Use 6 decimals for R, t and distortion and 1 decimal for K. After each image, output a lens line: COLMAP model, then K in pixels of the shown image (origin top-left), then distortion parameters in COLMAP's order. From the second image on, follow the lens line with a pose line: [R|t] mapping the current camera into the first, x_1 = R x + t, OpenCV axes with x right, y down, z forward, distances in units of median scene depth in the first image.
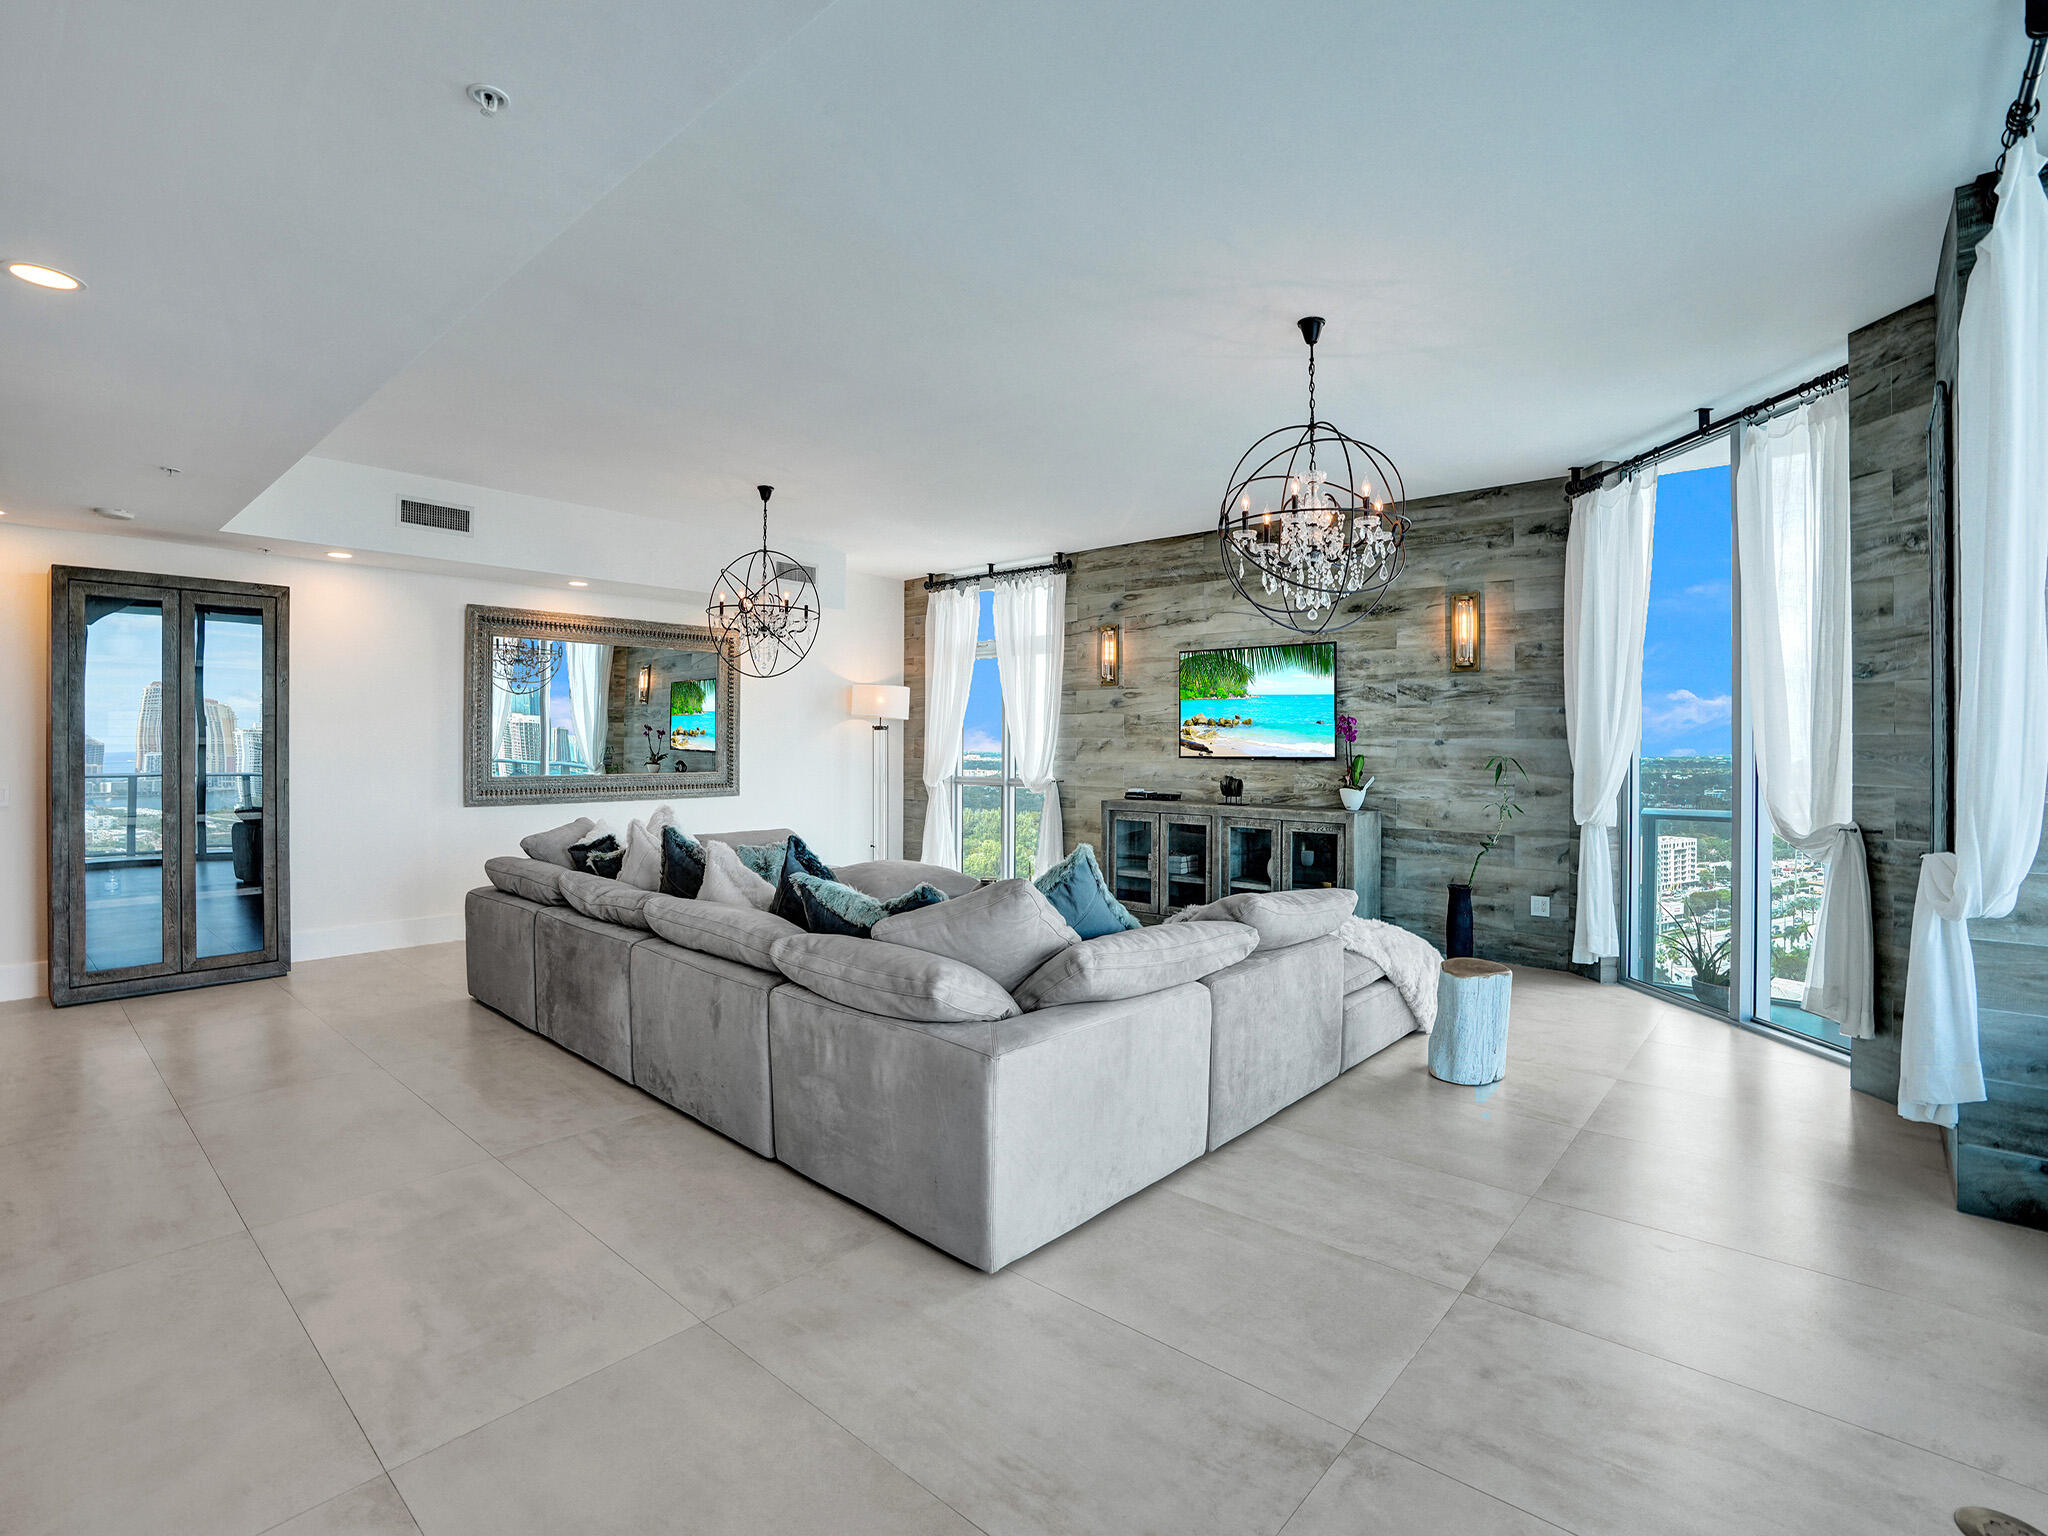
lens RADIAL K [[969.1, 0, 1034.3], [0, 969.1, 761.6], [0, 0, 1]] dist [-0.059945, 0.025912]
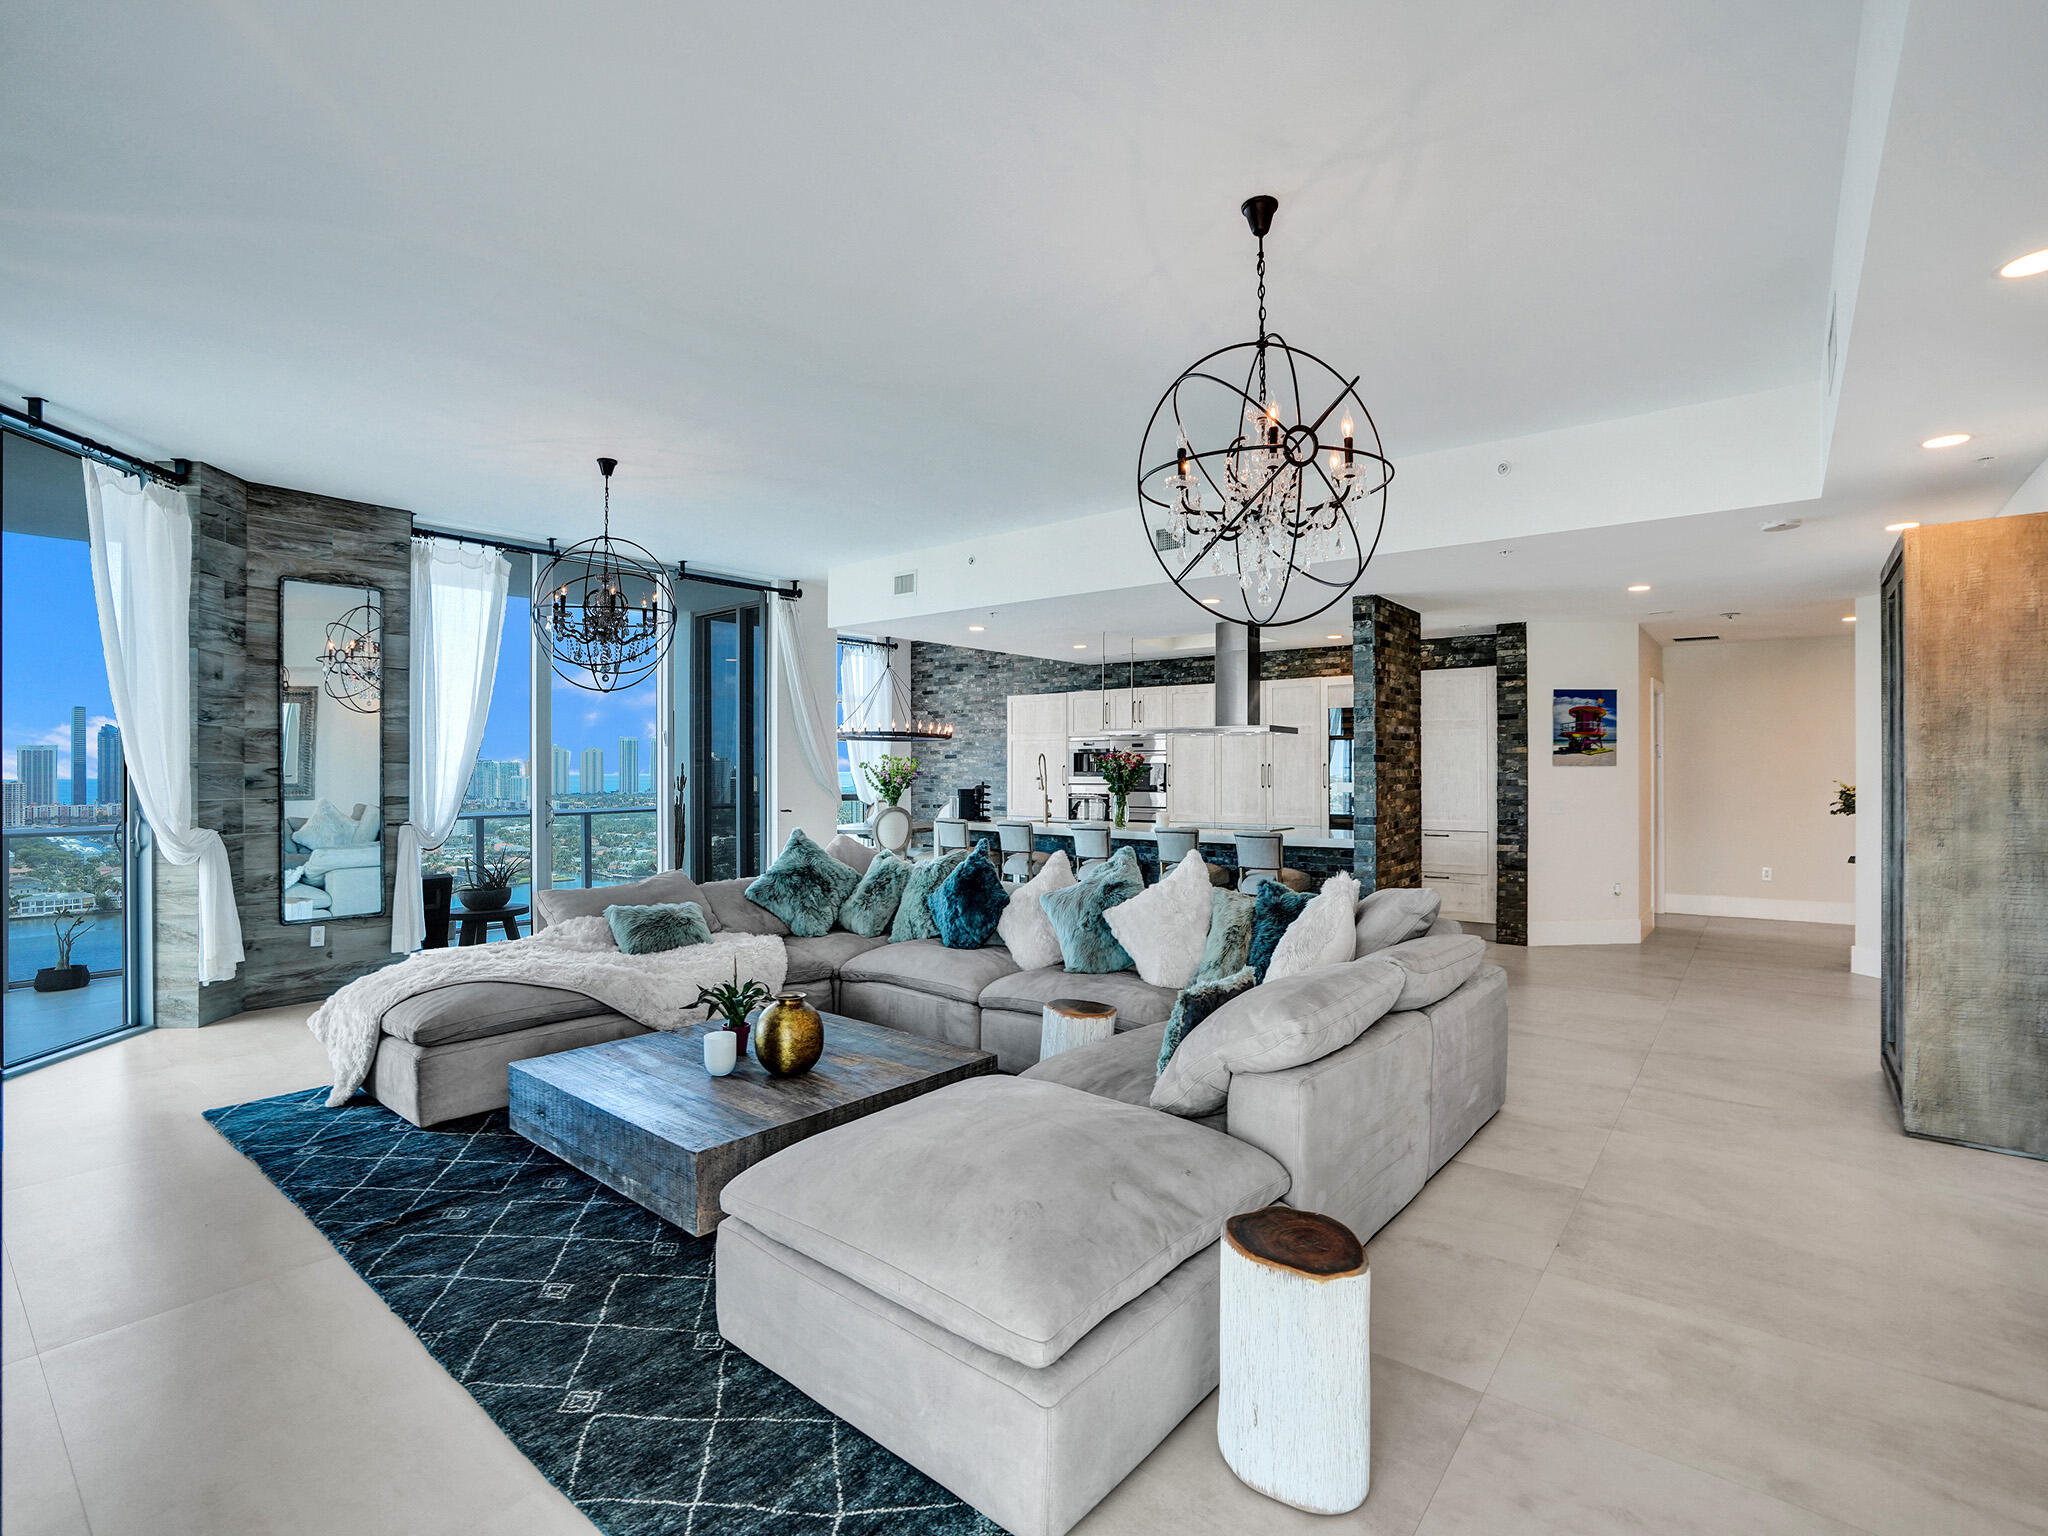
lens RADIAL K [[969.1, 0, 1025.9], [0, 969.1, 778.8], [0, 0, 1]] dist [-0.059945, 0.025912]
pose [[-0.999892, -0.004087, -0.014101, -0.177579], [-0.004470, 0.999620, 0.027193, -0.029724], [0.013985, 0.027254, -0.999531, 1.465104]]
